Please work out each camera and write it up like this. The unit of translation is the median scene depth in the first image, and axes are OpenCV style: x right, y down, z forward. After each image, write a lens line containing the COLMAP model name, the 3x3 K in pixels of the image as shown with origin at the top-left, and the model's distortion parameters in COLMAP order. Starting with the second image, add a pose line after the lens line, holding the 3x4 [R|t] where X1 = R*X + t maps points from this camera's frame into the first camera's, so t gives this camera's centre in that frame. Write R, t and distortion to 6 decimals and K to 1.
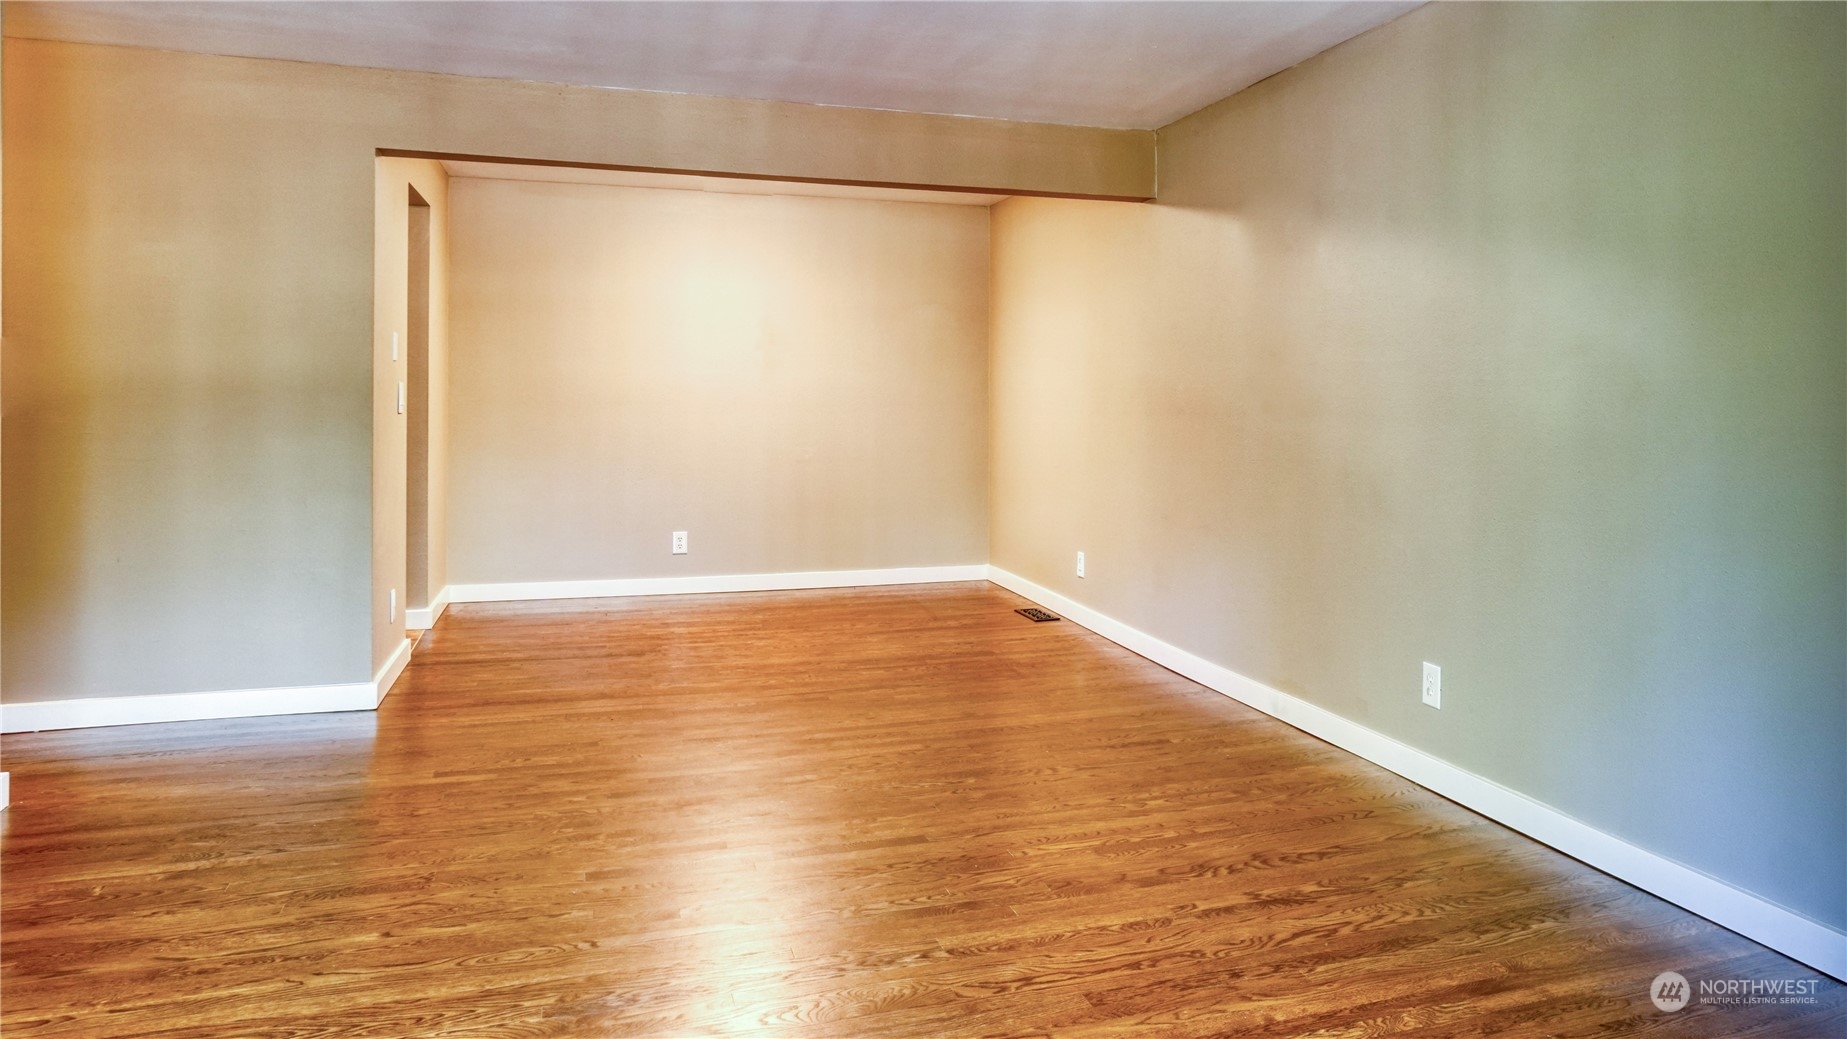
lens RADIAL K [[1250.1, 0, 954.0], [0, 1250.1, 536.4], [0, 0, 1]] dist [0.001600, 0.002832]
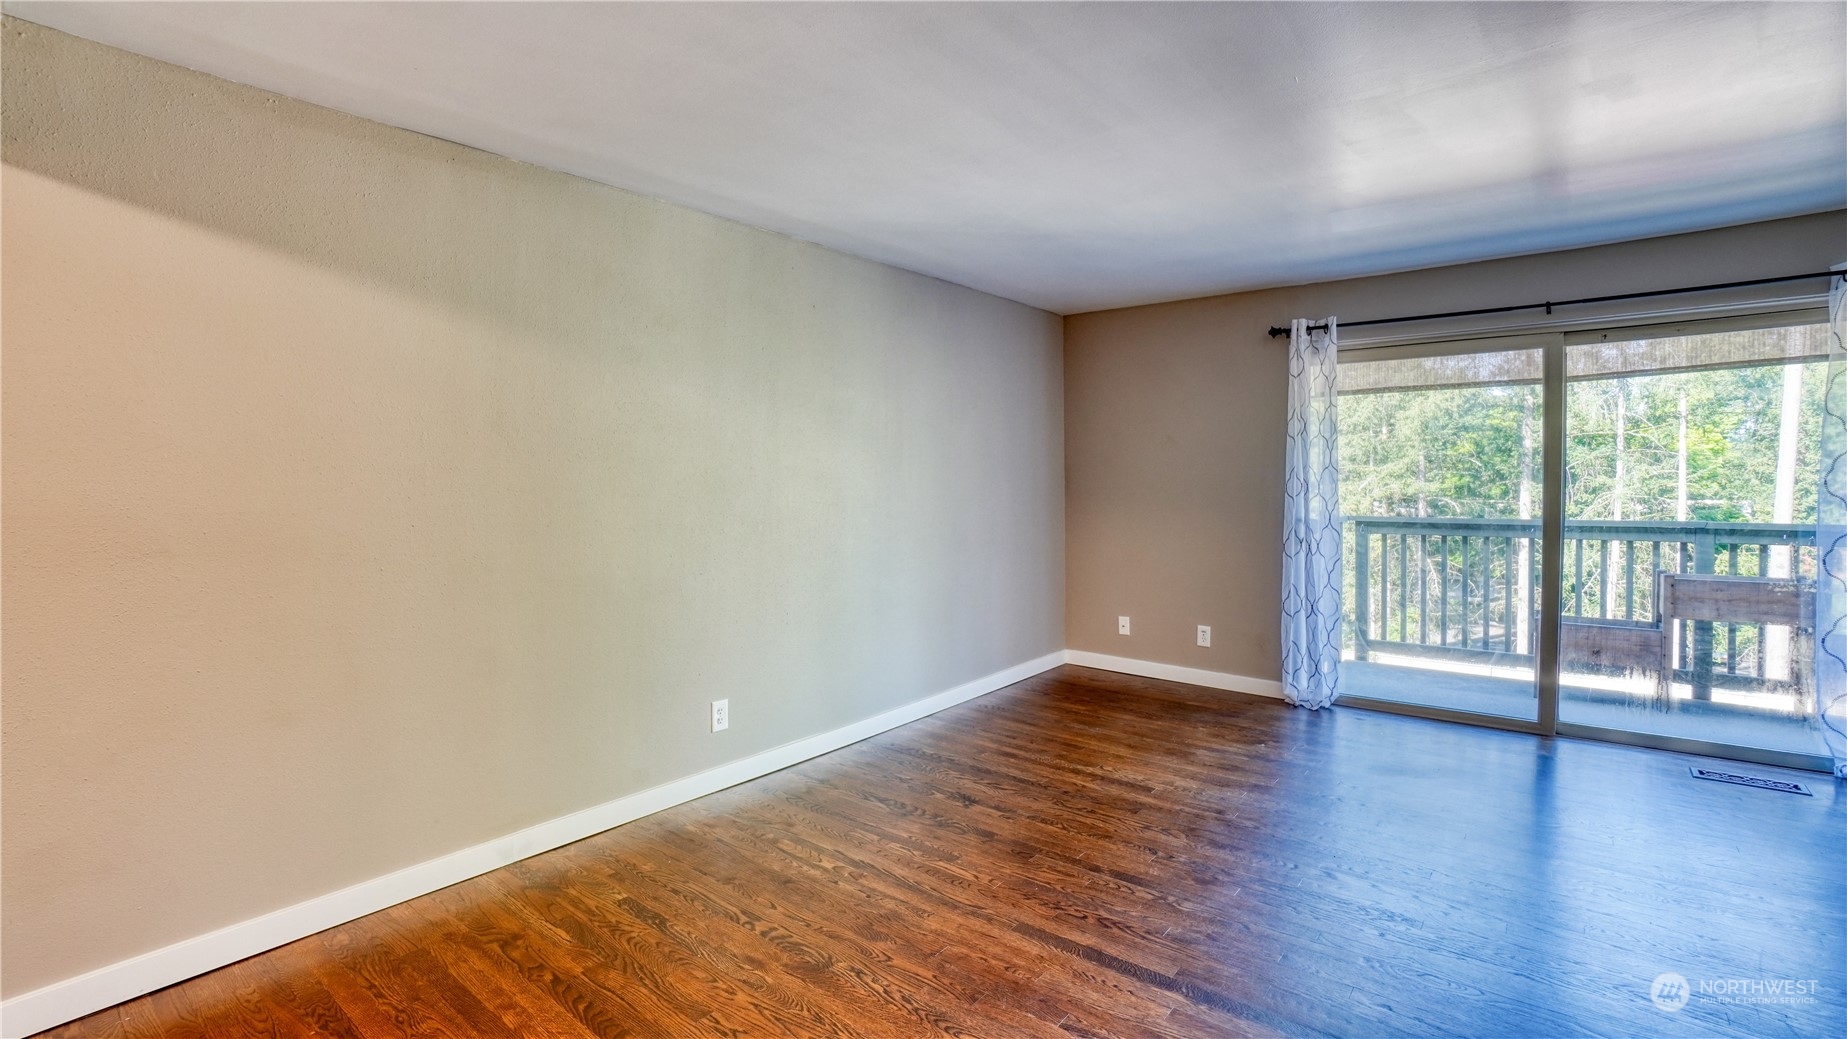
lens RADIAL K [[834.4, 0, 904.0], [0, 834.4, 483.4], [0, 0, 1]] dist [-0.052496, 0.015445]
pose [[-0.562268, 0.001775, 0.826953, -0.578279], [0.098837, 0.992974, 0.065071, -0.207412], [-0.821027, 0.118320, -0.558493, 1.471912]]
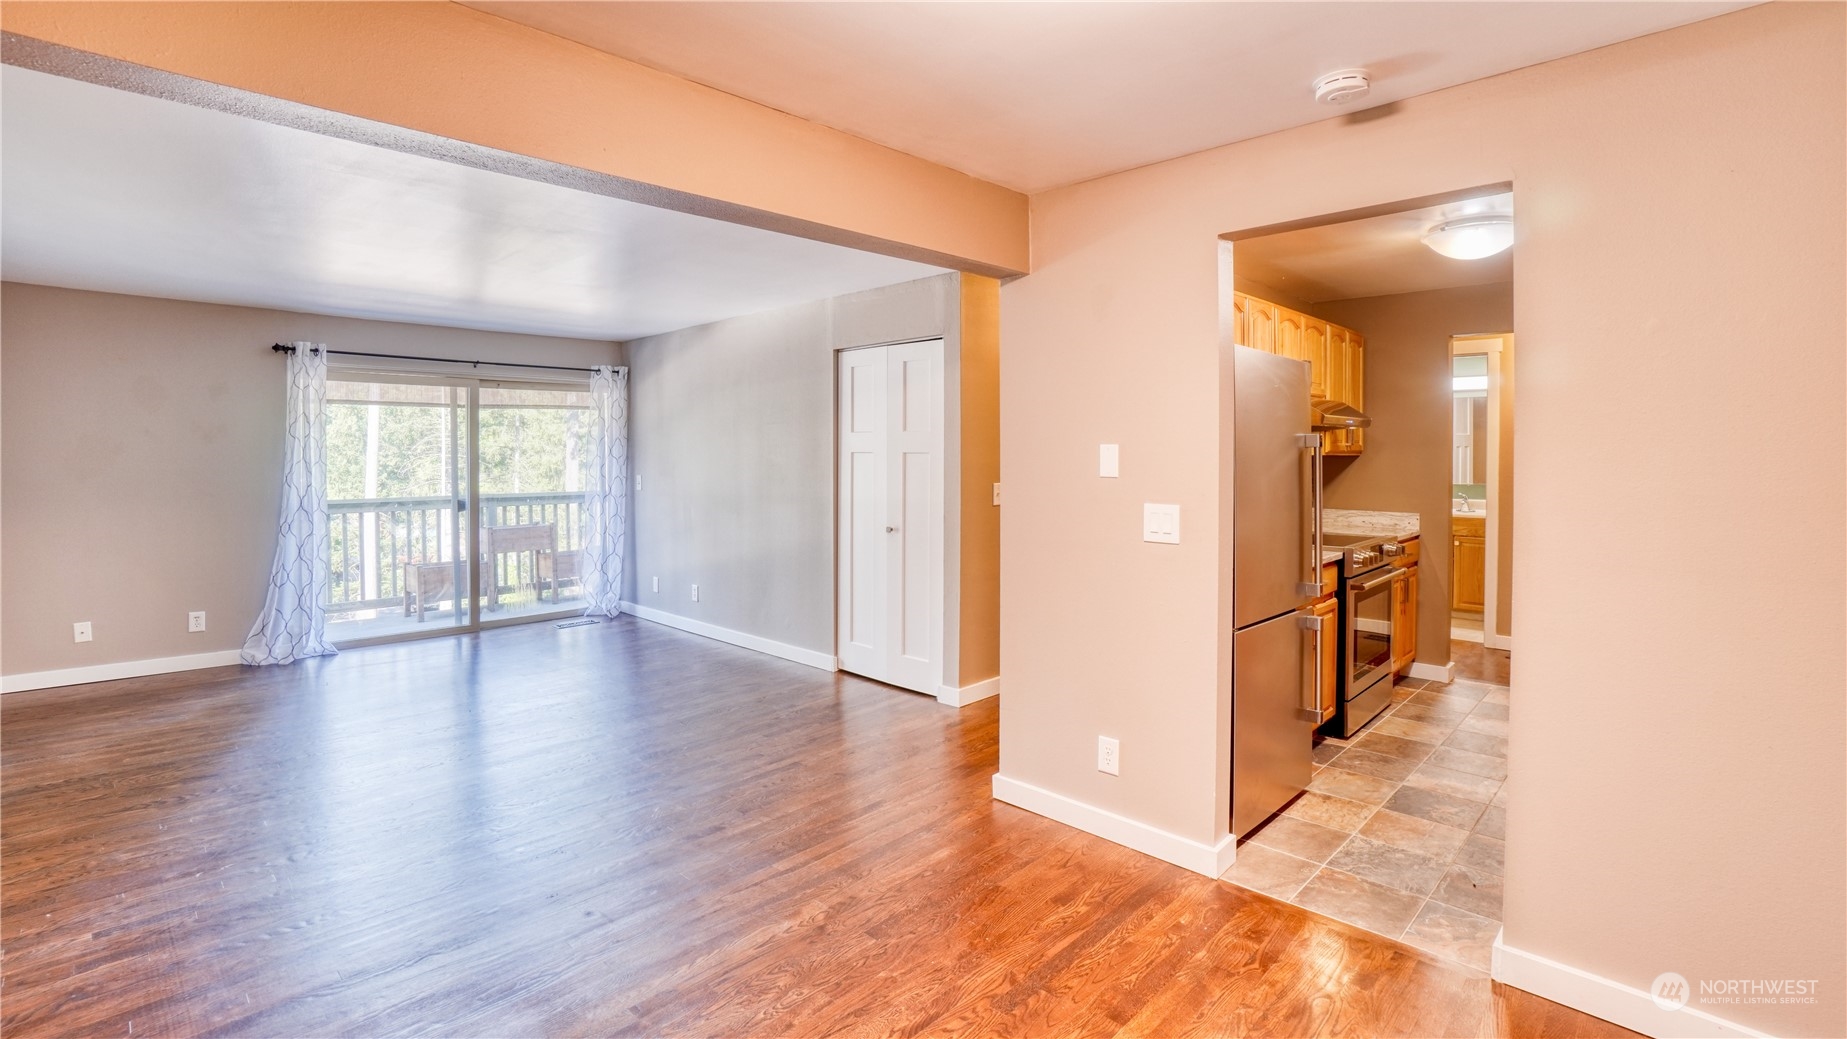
lens RADIAL K [[834.4, 0, 926.0], [0, 834.4, 464.1], [0, 0, 1]] dist [-0.052496, 0.015445]
pose [[-0.871241, 0.008282, -0.490785, -0.081345], [-0.052593, 0.992527, 0.110112, -0.332044], [0.488029, 0.121746, -0.864295, 2.248372]]
